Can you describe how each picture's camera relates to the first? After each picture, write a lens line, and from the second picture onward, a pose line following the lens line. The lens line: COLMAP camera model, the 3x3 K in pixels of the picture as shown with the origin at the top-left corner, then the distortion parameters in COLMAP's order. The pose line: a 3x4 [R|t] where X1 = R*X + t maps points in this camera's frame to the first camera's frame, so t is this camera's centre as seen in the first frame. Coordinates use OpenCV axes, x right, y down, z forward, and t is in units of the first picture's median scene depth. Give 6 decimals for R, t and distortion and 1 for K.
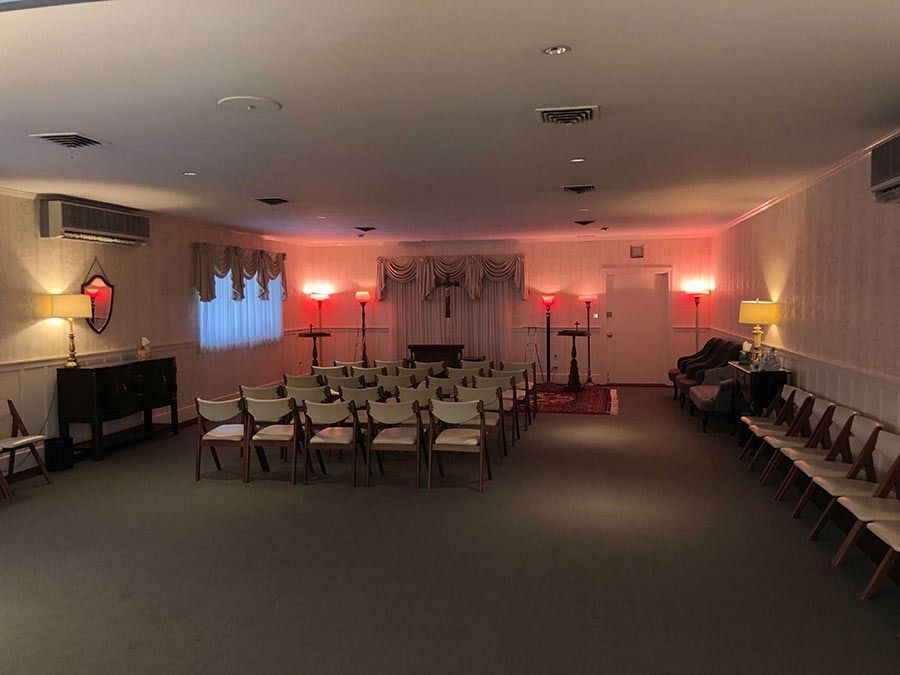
lens RADIAL K [[732.0, 0, 450.0], [0, 732.0, 337.5], [0, 0, 1]] dist [-0.004942, -0.003565]
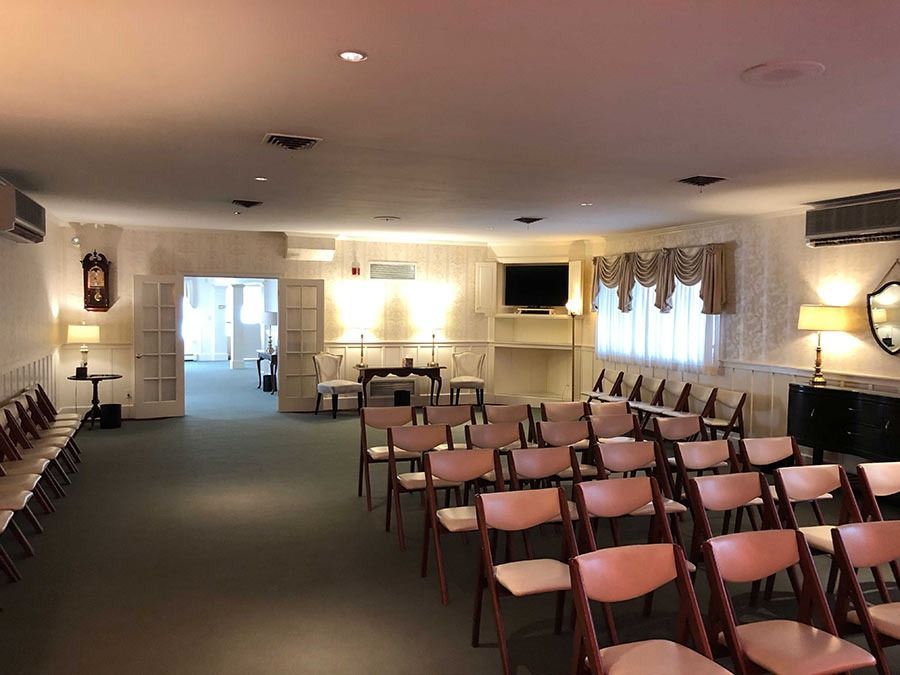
lens RADIAL K [[732.0, 0, 450.0], [0, 732.0, 337.5], [0, 0, 1]] dist [-0.004942, -0.003565]
pose [[-0.854725, 0.025700, -0.518445, 0.364893], [-0.028101, 0.995018, 0.095653, -0.092095], [0.518320, 0.096326, -0.849744, 1.514065]]
